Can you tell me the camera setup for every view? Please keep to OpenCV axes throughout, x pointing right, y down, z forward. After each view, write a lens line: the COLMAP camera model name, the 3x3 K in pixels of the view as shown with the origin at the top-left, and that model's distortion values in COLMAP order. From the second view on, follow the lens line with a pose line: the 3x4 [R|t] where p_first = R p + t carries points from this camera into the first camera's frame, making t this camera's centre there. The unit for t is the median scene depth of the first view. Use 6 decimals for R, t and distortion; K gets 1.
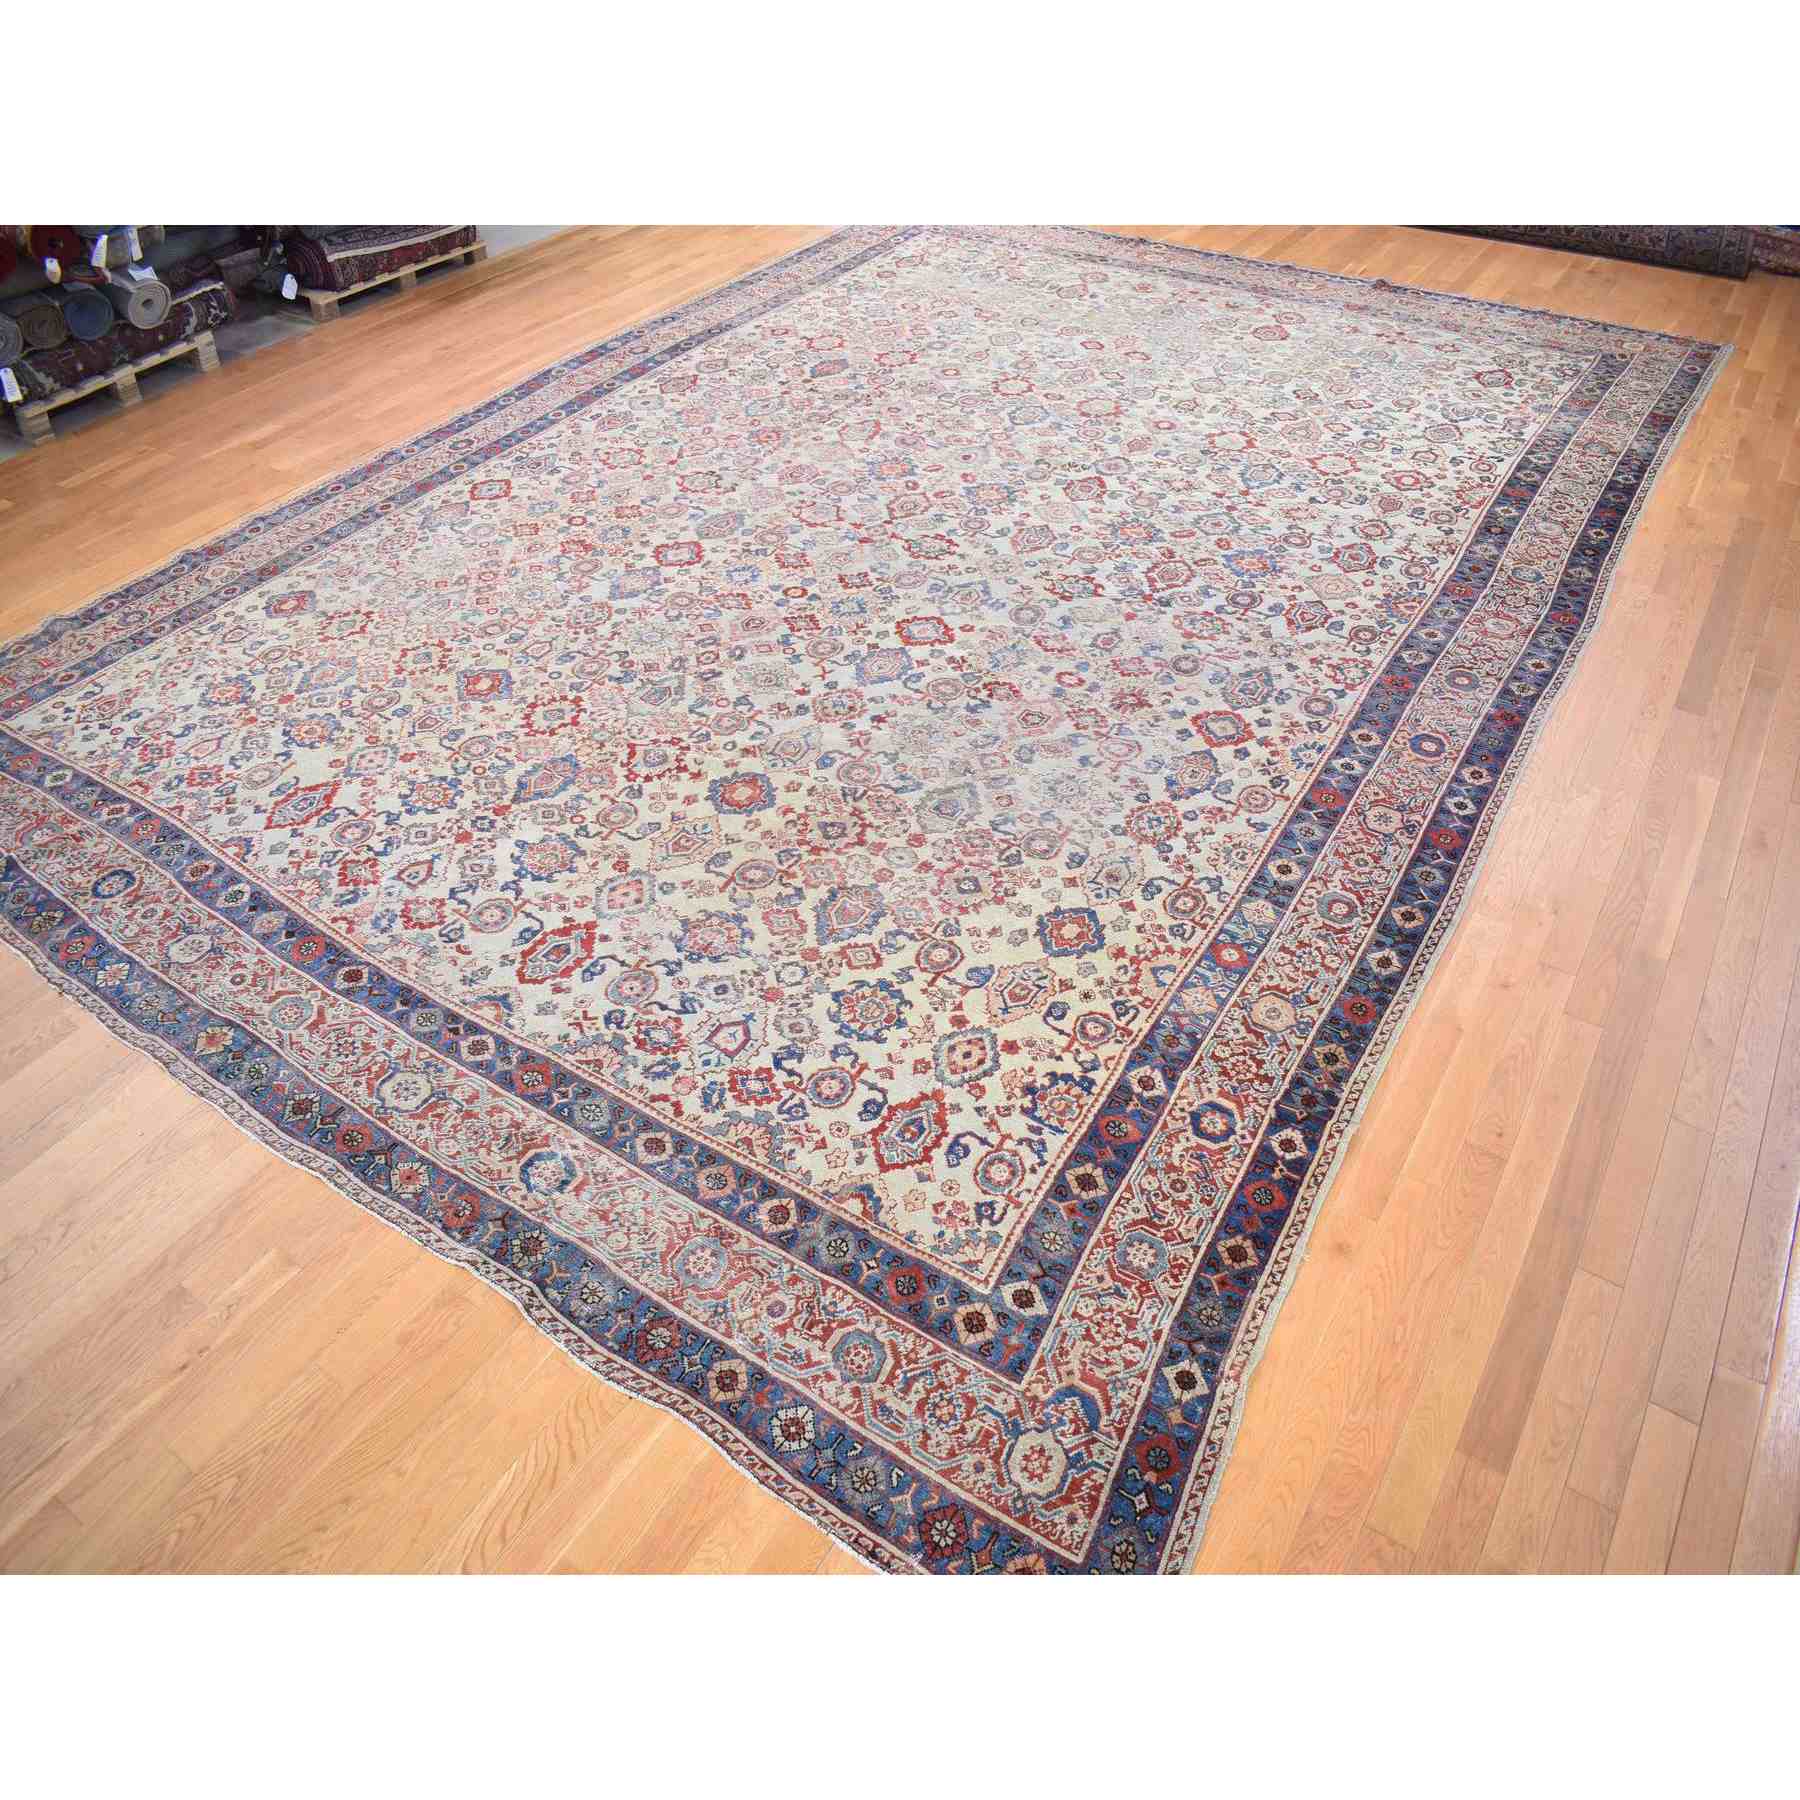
lens RADIAL K [[1295.2, 0, 900.0], [0, 1295.2, 900.0], [0, 0, 1]] dist [-0.093162, 0.018494]
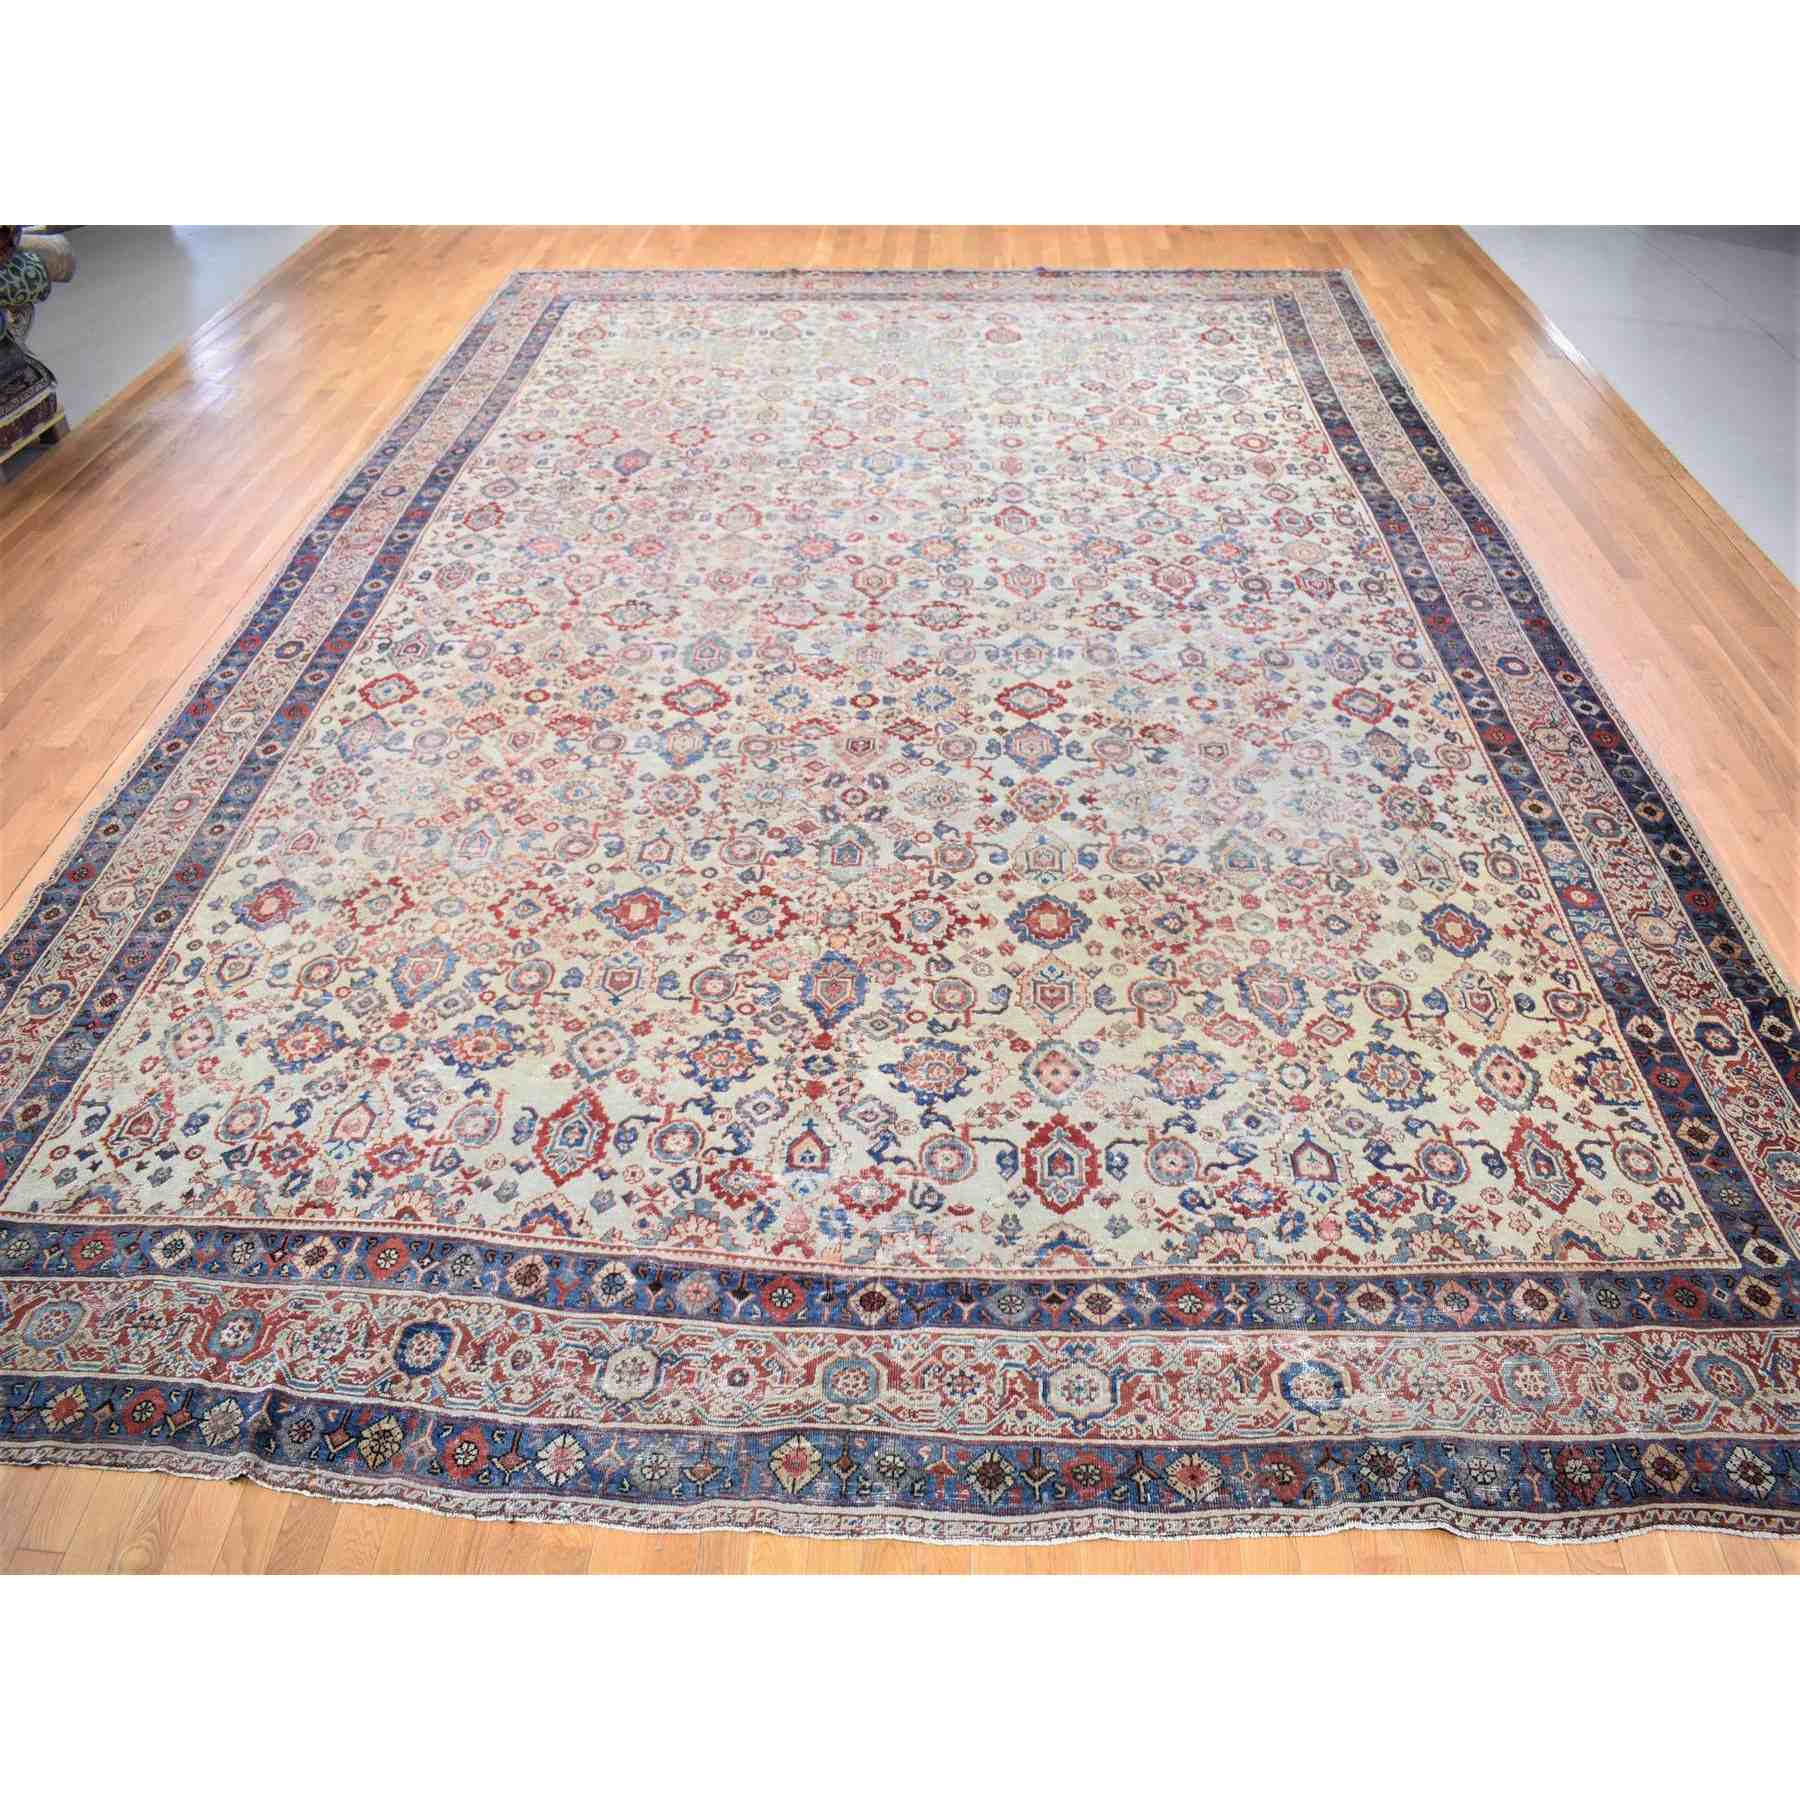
lens RADIAL K [[1295.2, 0, 900.0], [0, 1295.2, 900.0], [0, 0, 1]] dist [-0.093162, 0.018494]
pose [[0.858865, -0.341188, 0.382023, -0.572360], [0.348328, 0.935888, 0.052739, -0.187628], [-0.375525, 0.087774, 0.922647, 0.219807]]
